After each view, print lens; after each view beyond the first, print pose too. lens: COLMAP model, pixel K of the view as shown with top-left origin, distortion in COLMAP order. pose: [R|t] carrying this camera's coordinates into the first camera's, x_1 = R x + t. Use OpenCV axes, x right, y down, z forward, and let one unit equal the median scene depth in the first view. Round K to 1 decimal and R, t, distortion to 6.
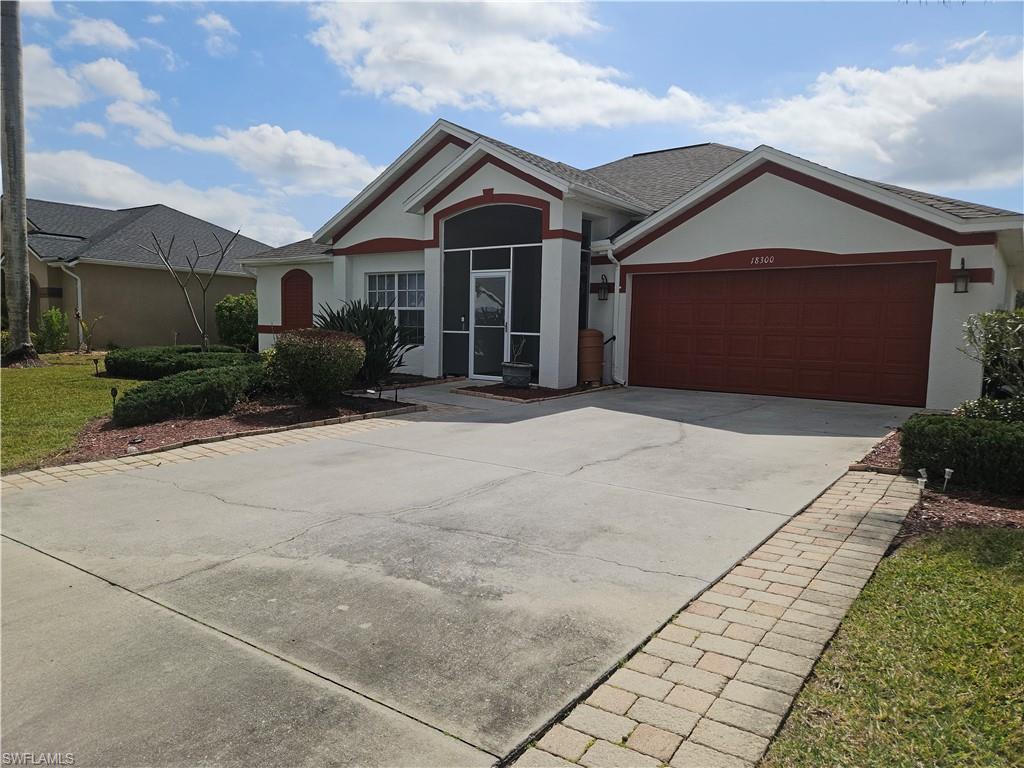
lens RADIAL K [[683.3, 0, 515.5], [0, 683.3, 390.5], [0, 0, 1]] dist [0.076989, -0.061922]
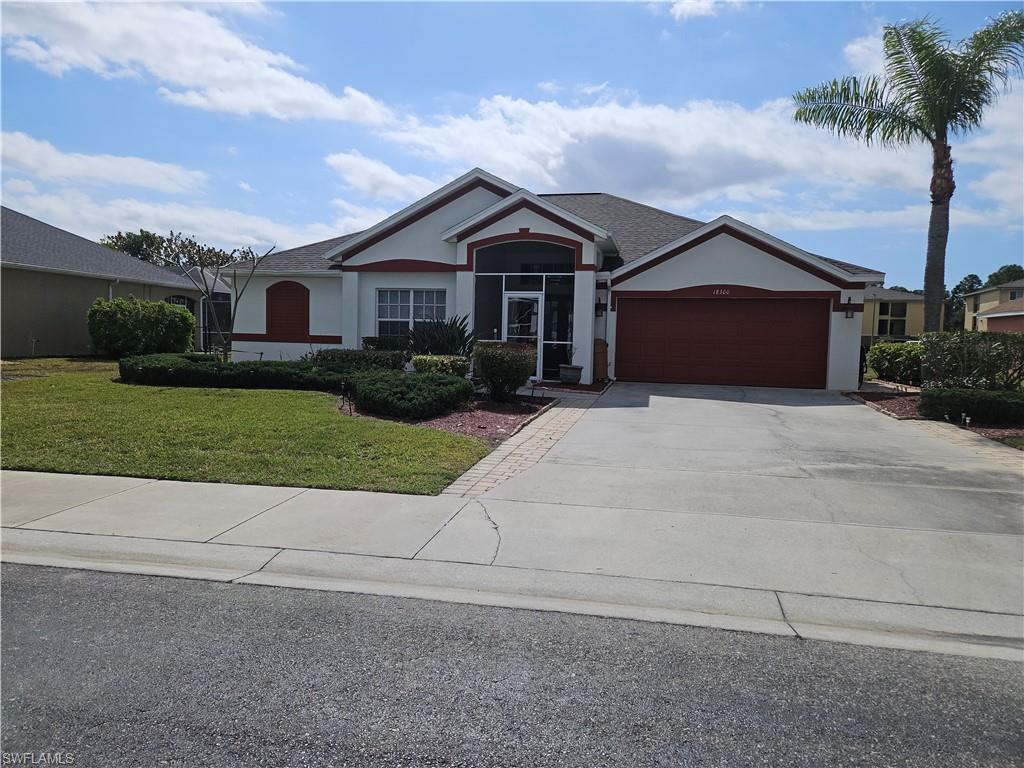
lens RADIAL K [[683.3, 0, 508.3], [0, 683.3, 378.9], [0, 0, 1]] dist [0.076989, -0.061922]
pose [[0.918543, -0.024239, 0.394577, -0.556760], [0.032342, 0.999380, -0.013897, 0.000204], [-0.393996, 0.025526, 0.918758, -0.135468]]
